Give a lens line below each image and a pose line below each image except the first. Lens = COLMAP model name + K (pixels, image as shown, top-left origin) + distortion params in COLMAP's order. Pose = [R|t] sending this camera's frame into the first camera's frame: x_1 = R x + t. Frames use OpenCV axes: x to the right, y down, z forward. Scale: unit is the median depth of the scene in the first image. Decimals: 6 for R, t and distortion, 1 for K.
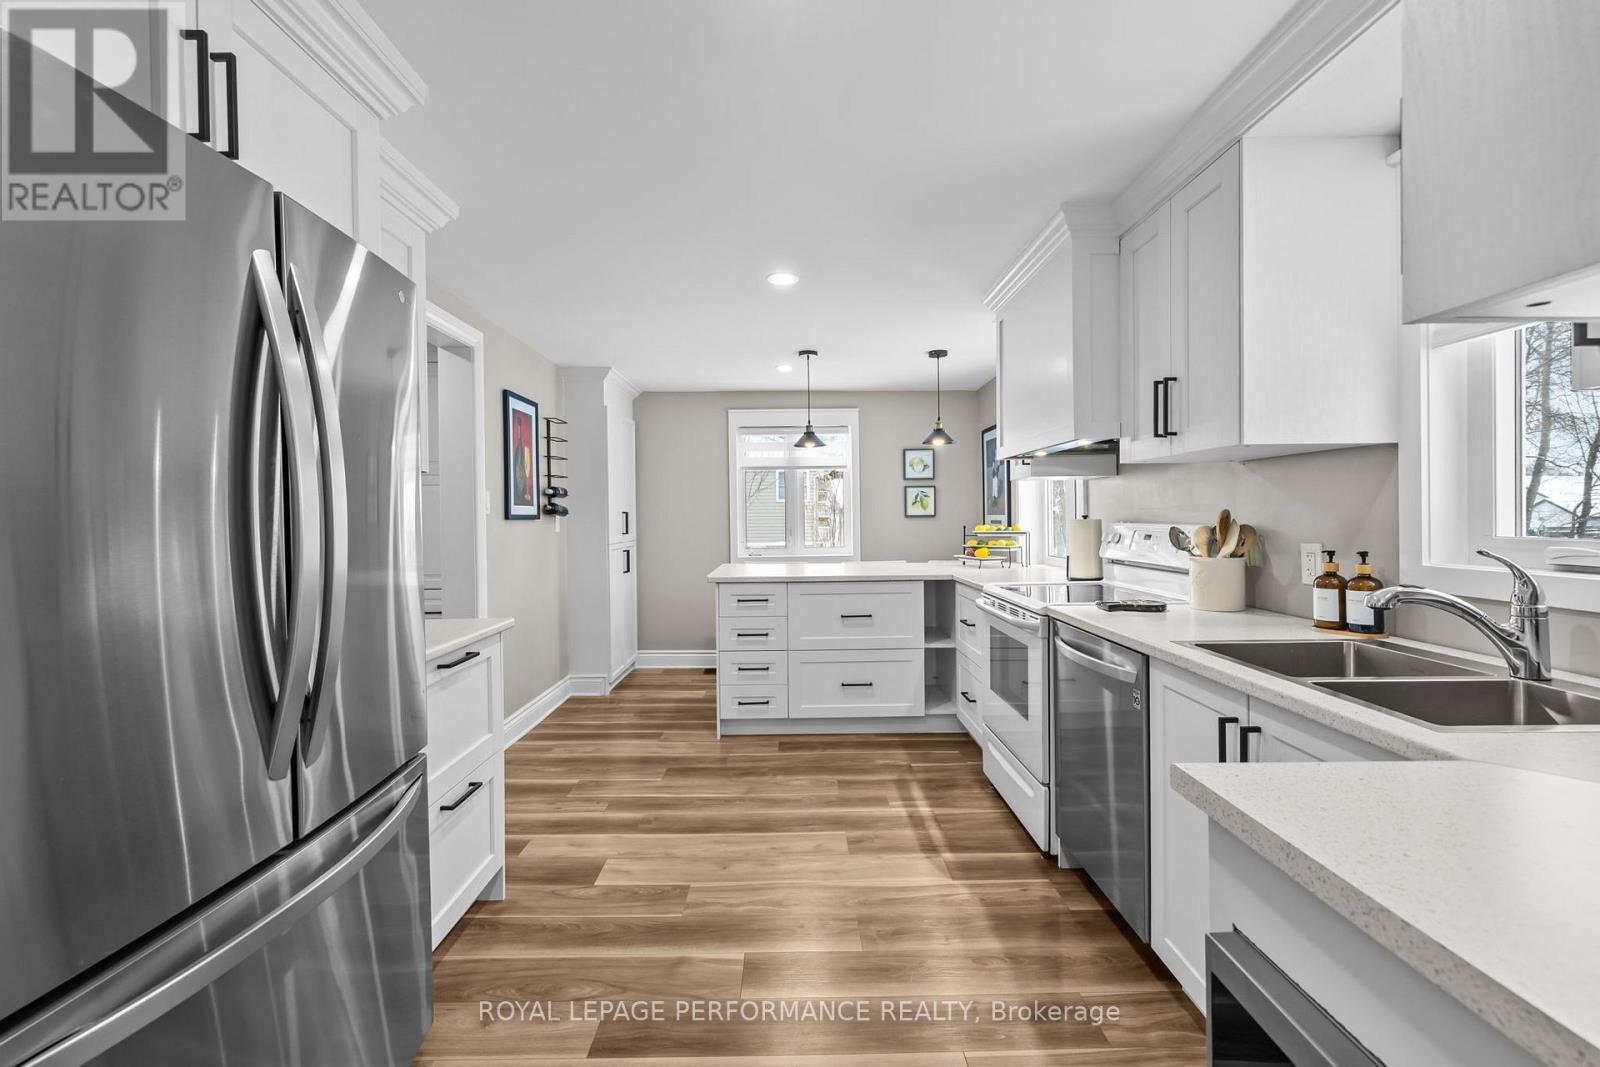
lens RADIAL K [[674.1, 0, 799.2], [0, 674.1, 519.1], [0, 0, 1]] dist [-0.000627, -0.000039]
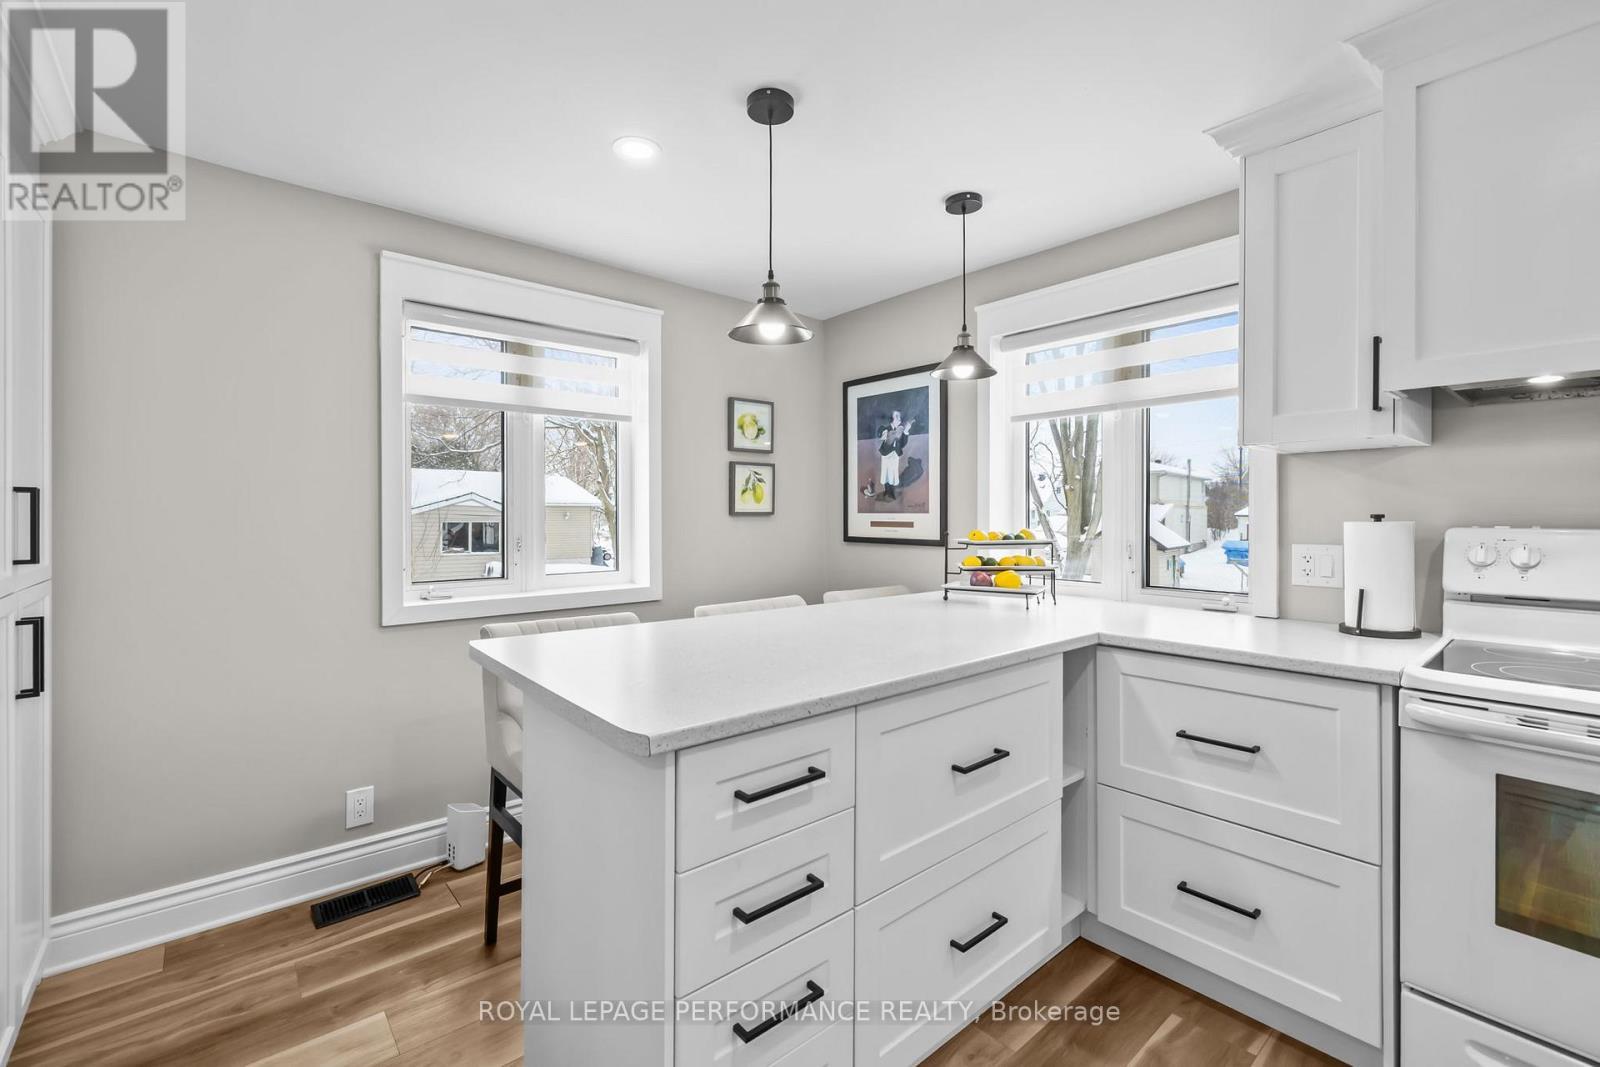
lens RADIAL K [[687.2, 0, 799.3], [0, 687.2, 513.0], [0, 0, 1]] dist [-0.001039, -0.000191]
pose [[0.768374, 0.012149, 0.639886, -0.289017], [-0.005722, 0.999910, -0.012113, 0.003092], [-0.639976, 0.005646, 0.768374, 0.846070]]
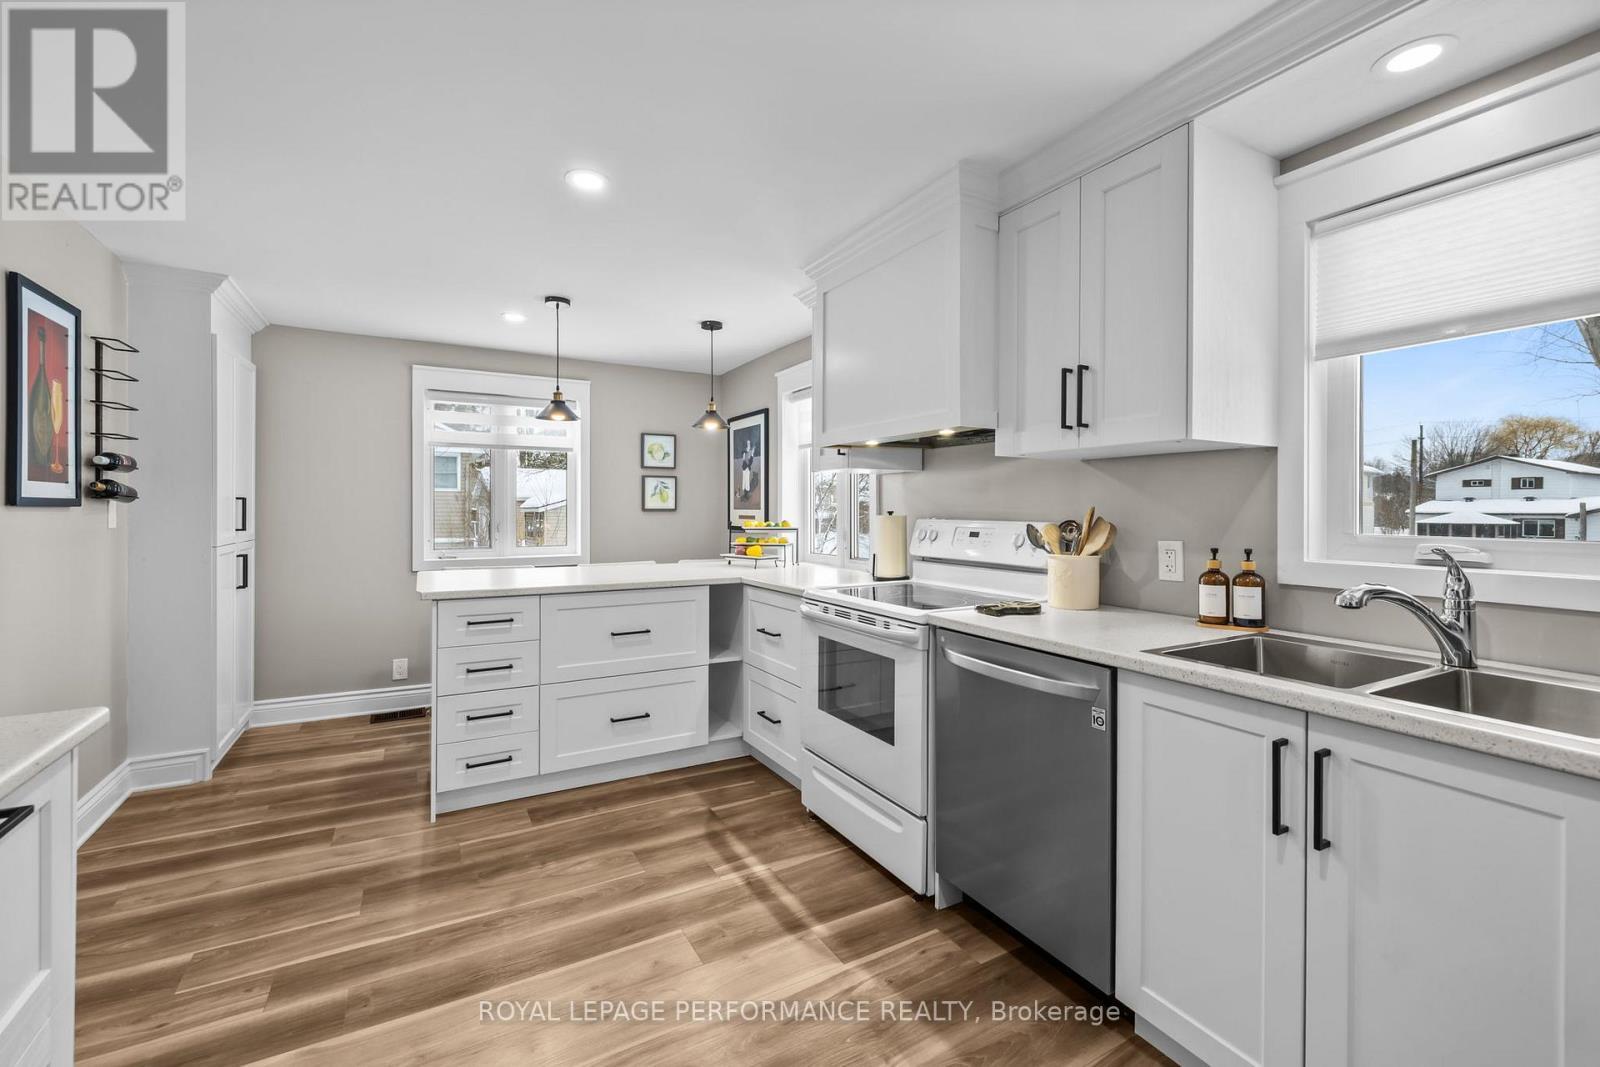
lens RADIAL K [[678.4, 0, 801.3], [0, 678.4, 507.1], [0, 0, 1]] dist [0.000673, -0.000039]
pose [[0.875249, 0.015523, 0.483423, -0.146359], [-0.010835, 0.999863, -0.012490, 0.001914], [-0.483551, 0.005694, 0.875298, 0.213596]]
